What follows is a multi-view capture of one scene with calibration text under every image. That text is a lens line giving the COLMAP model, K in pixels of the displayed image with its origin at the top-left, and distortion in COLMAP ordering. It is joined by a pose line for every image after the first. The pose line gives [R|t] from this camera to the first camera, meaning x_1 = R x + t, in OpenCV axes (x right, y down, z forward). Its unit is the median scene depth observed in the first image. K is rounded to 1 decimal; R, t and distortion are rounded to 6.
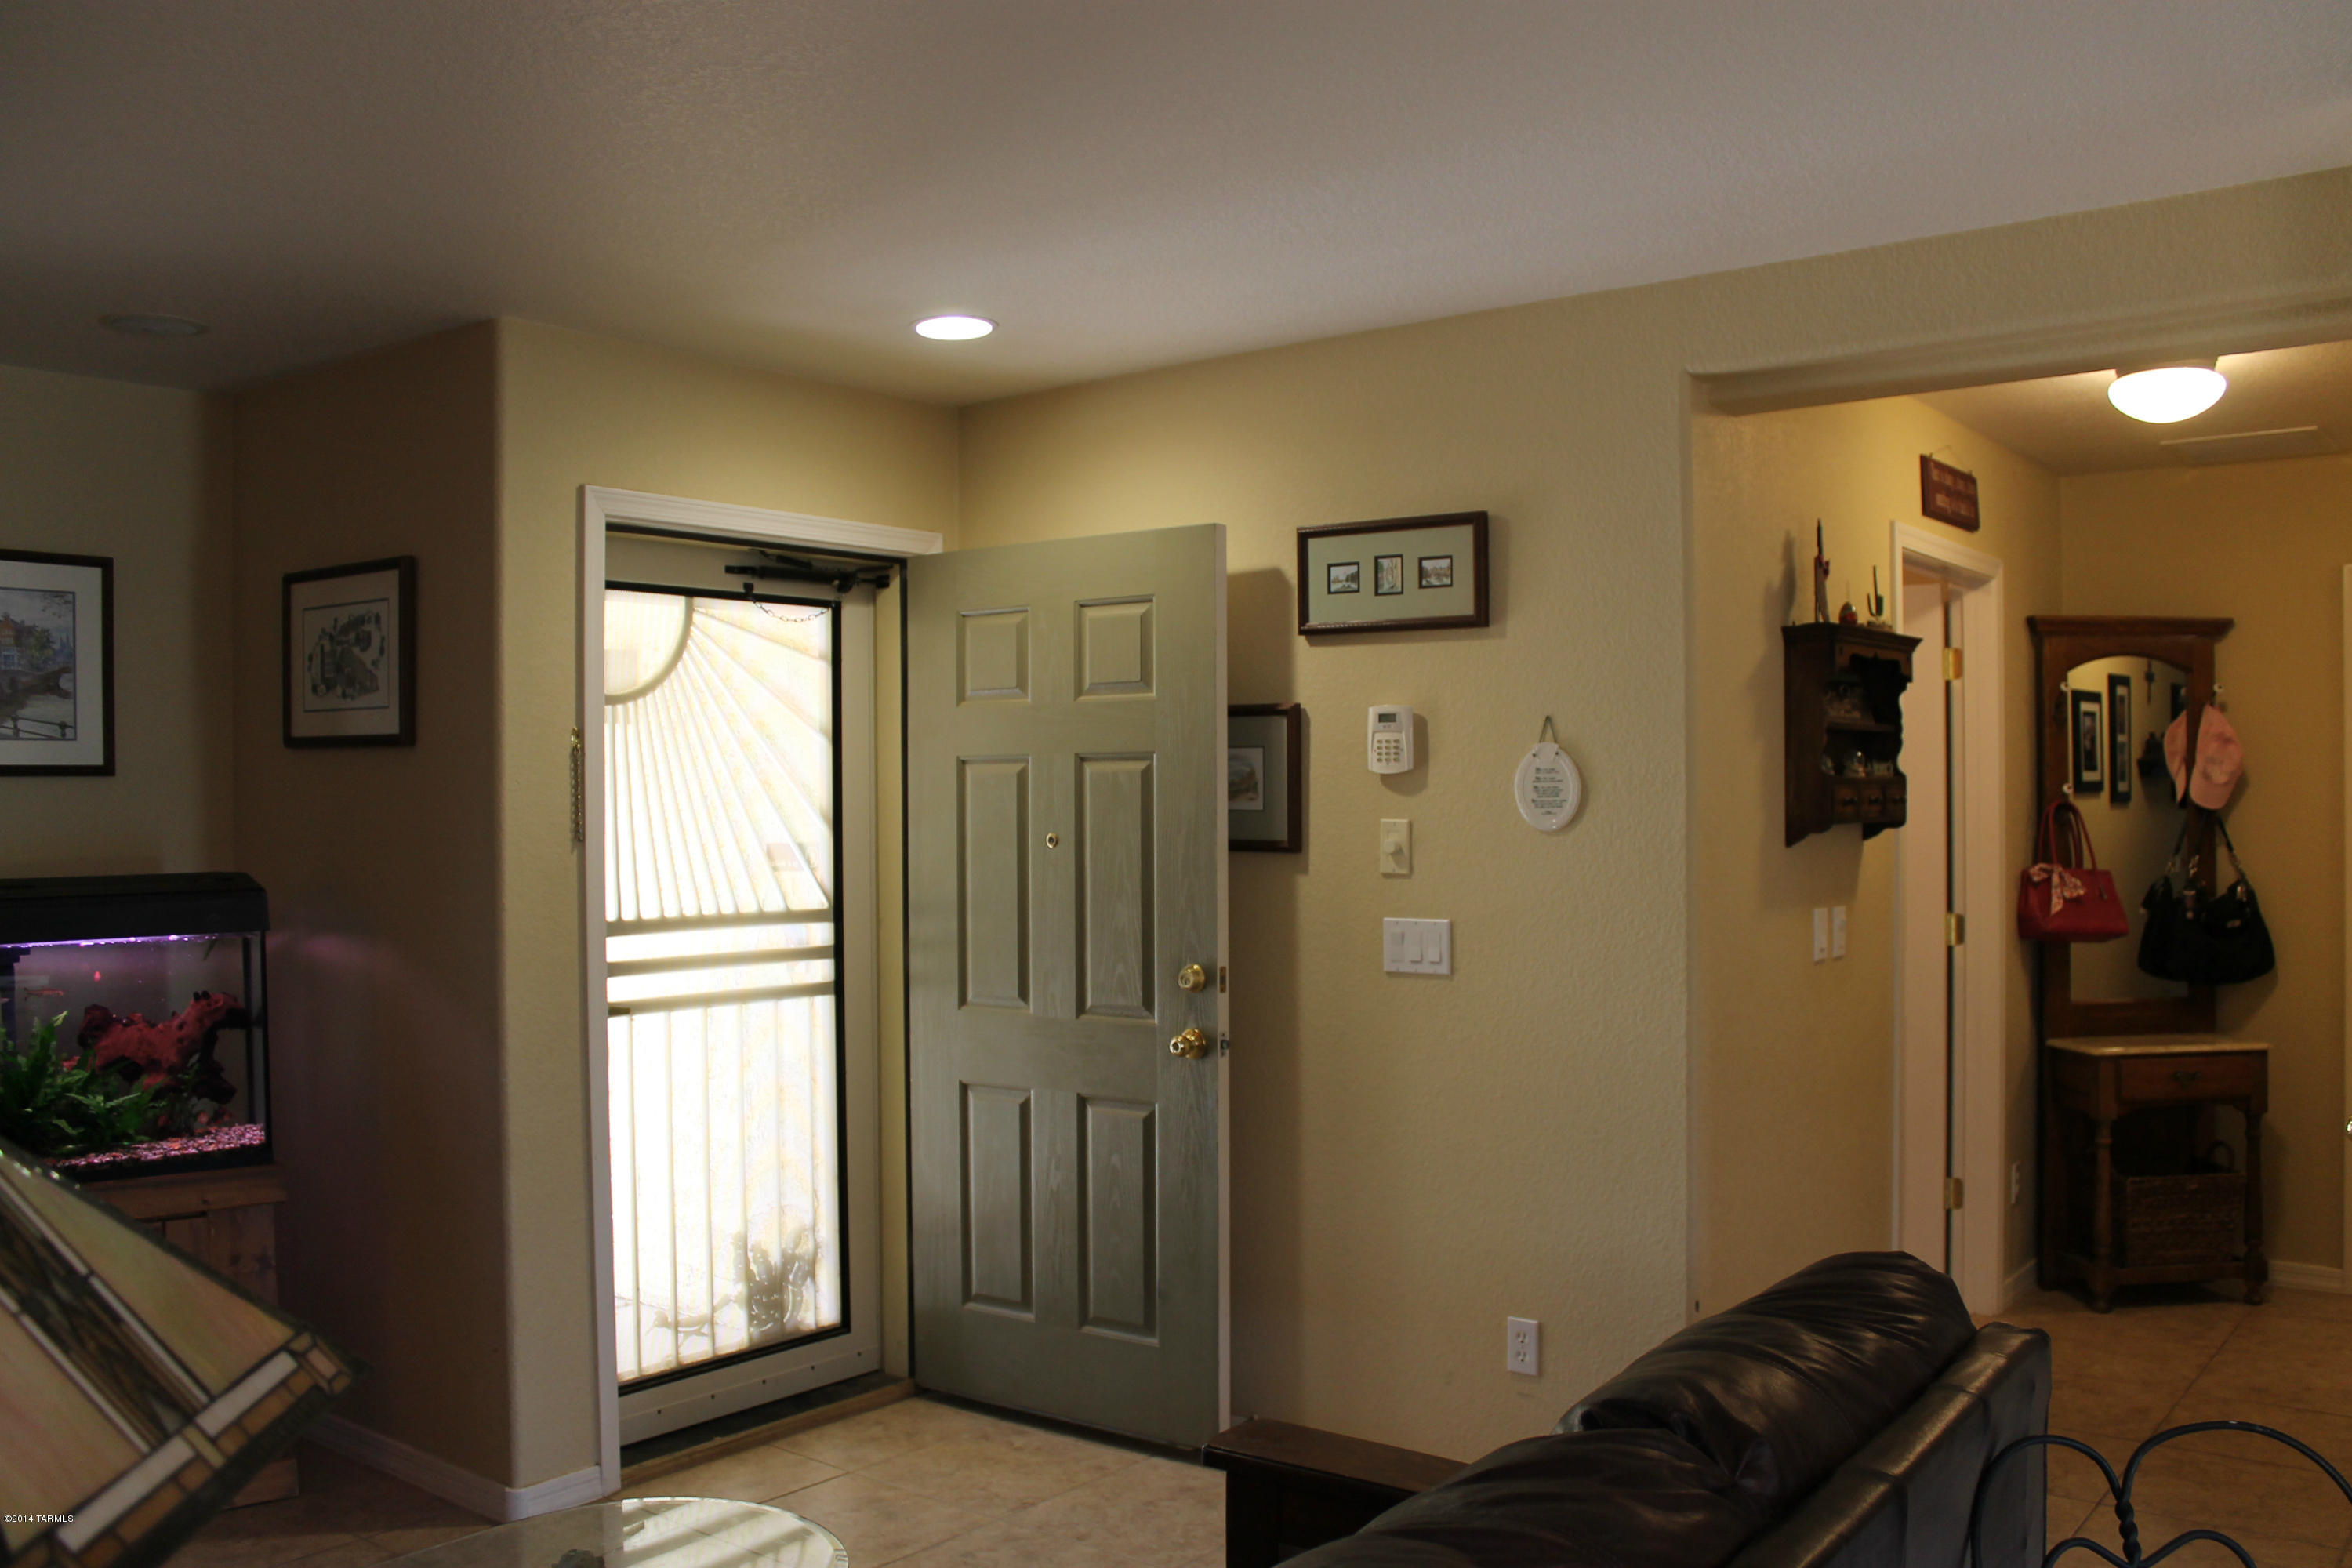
lens RADIAL K [[1957.4, 0, 1216.2], [0, 1957.4, 800.8], [0, 0, 1]] dist [-0.169966, 0.150425]
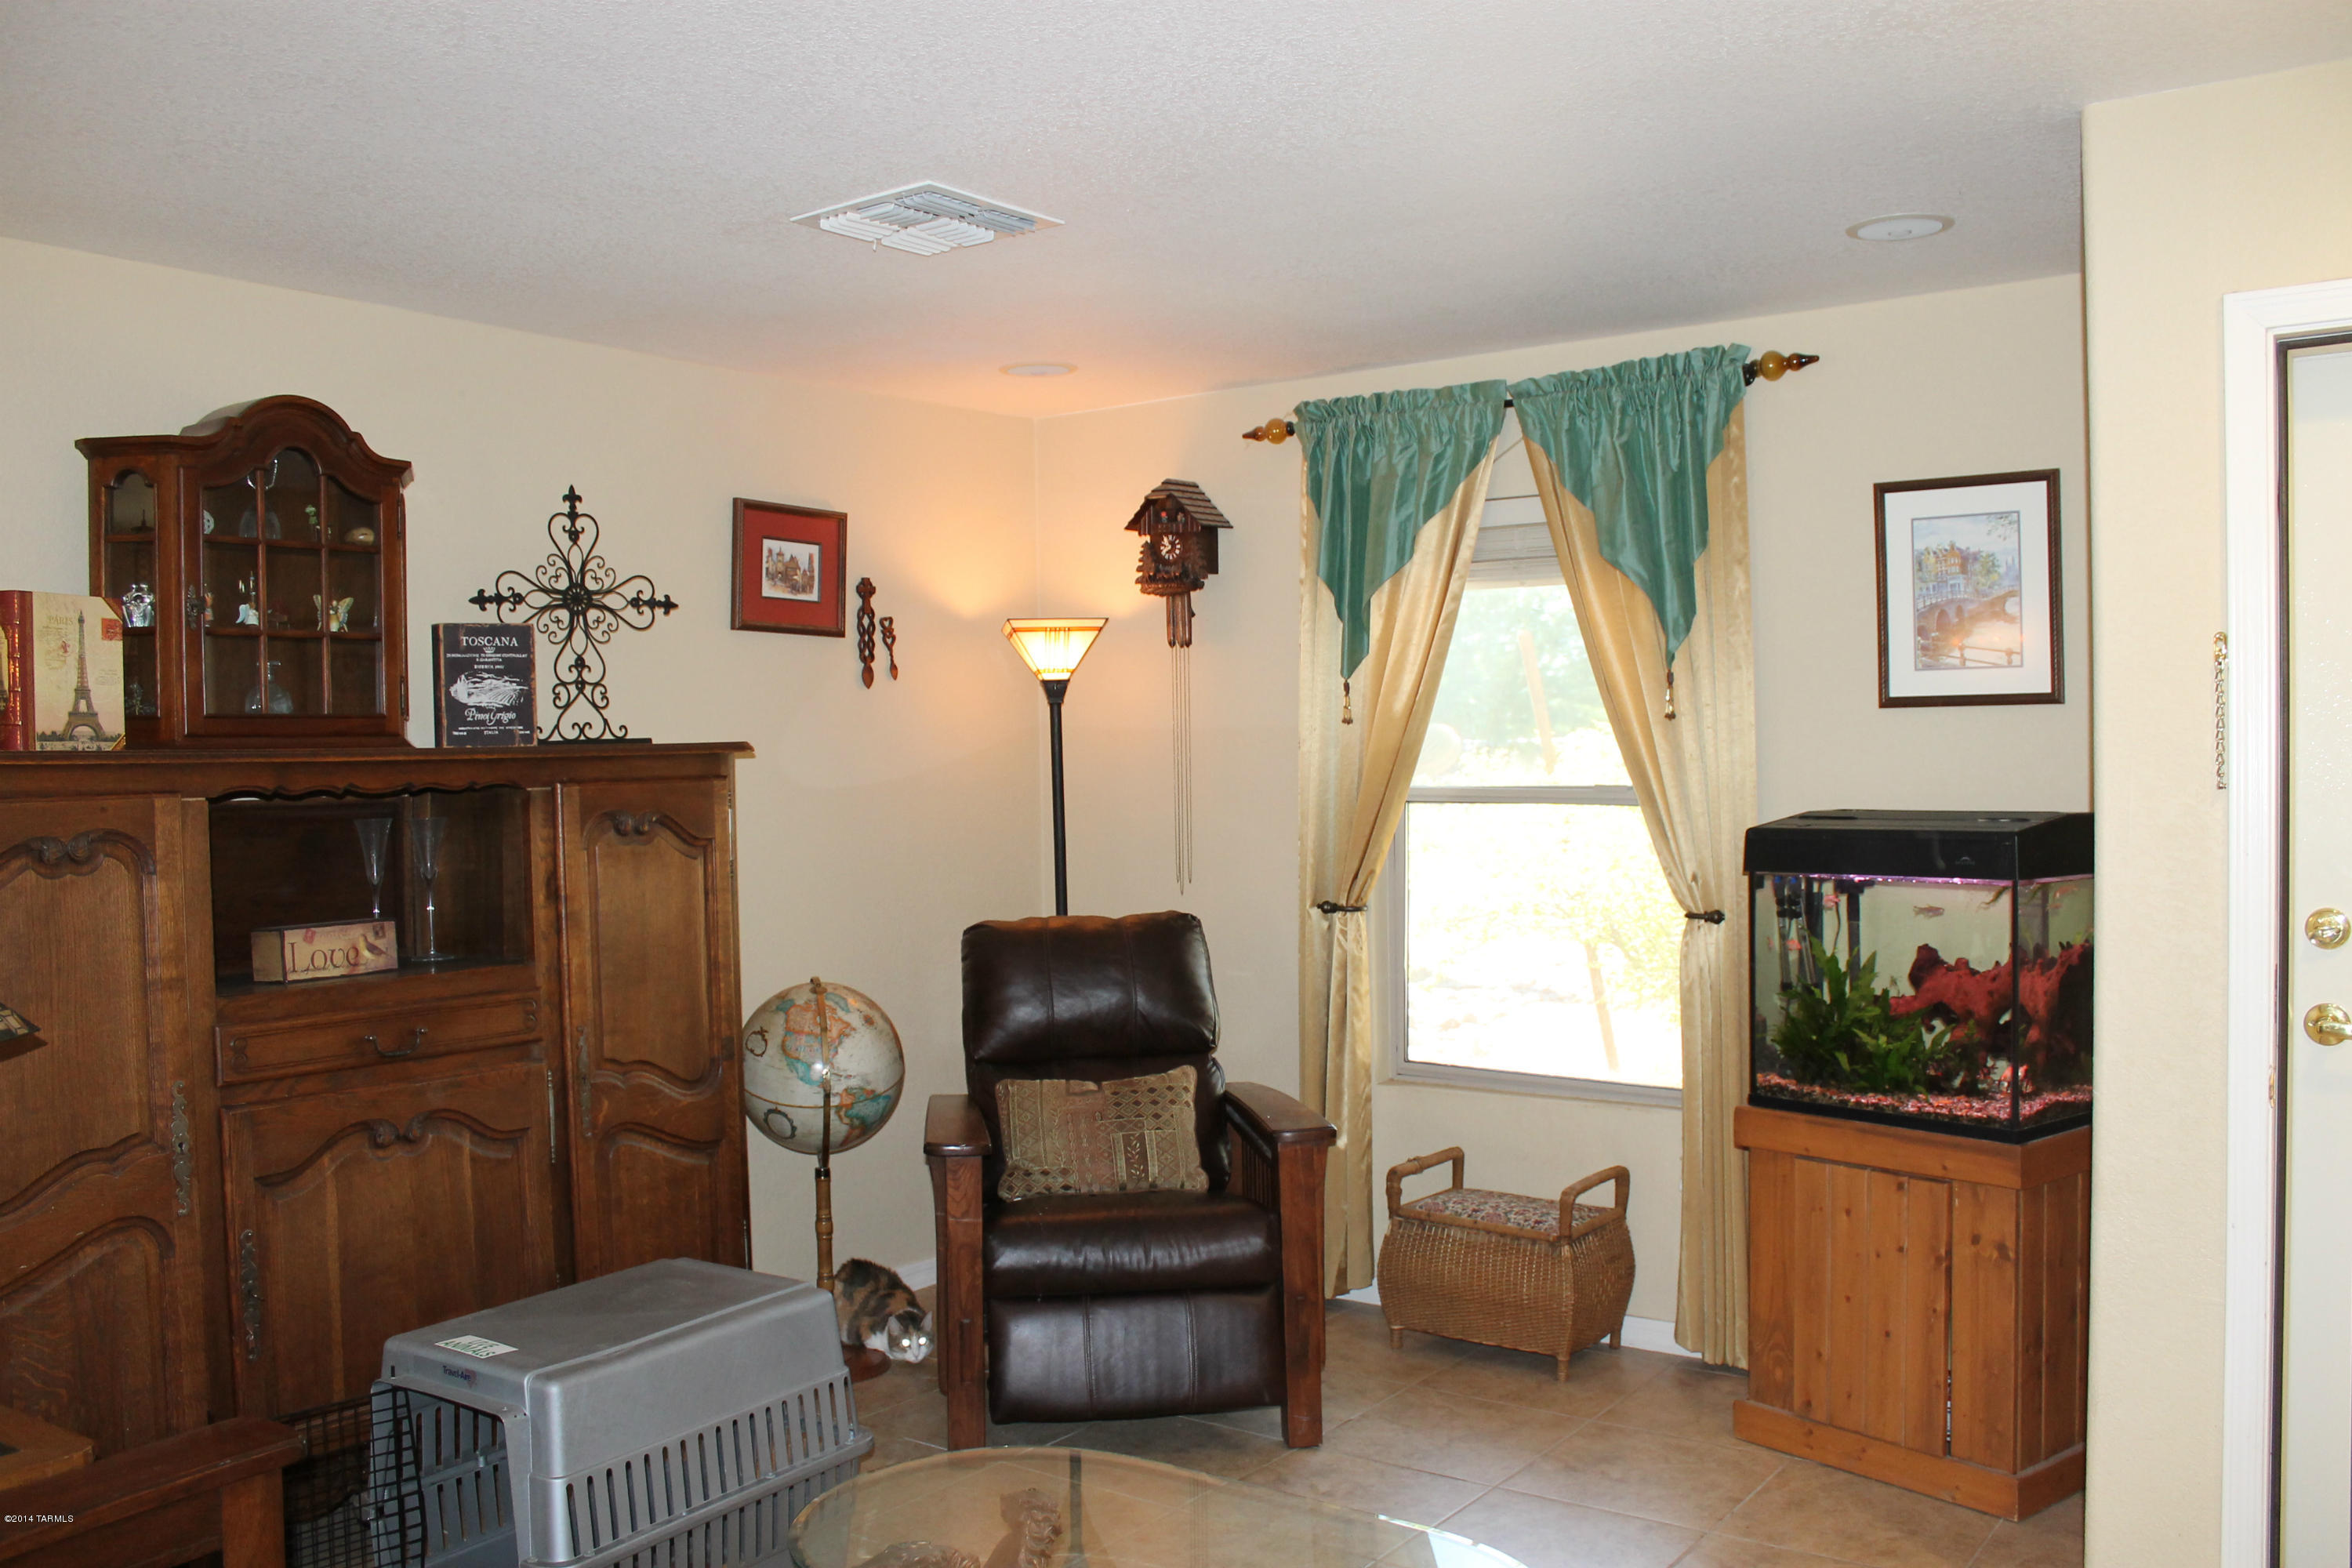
lens RADIAL K [[1957.4, 0, 1216.2], [0, 1957.4, 800.8], [0, 0, 1]] dist [-0.169966, 0.150425]
pose [[0.036138, 0.039784, -0.998555, 0.351796], [0.016494, 0.999047, 0.040401, -0.010477], [0.999211, -0.017930, 0.035448, 0.568235]]
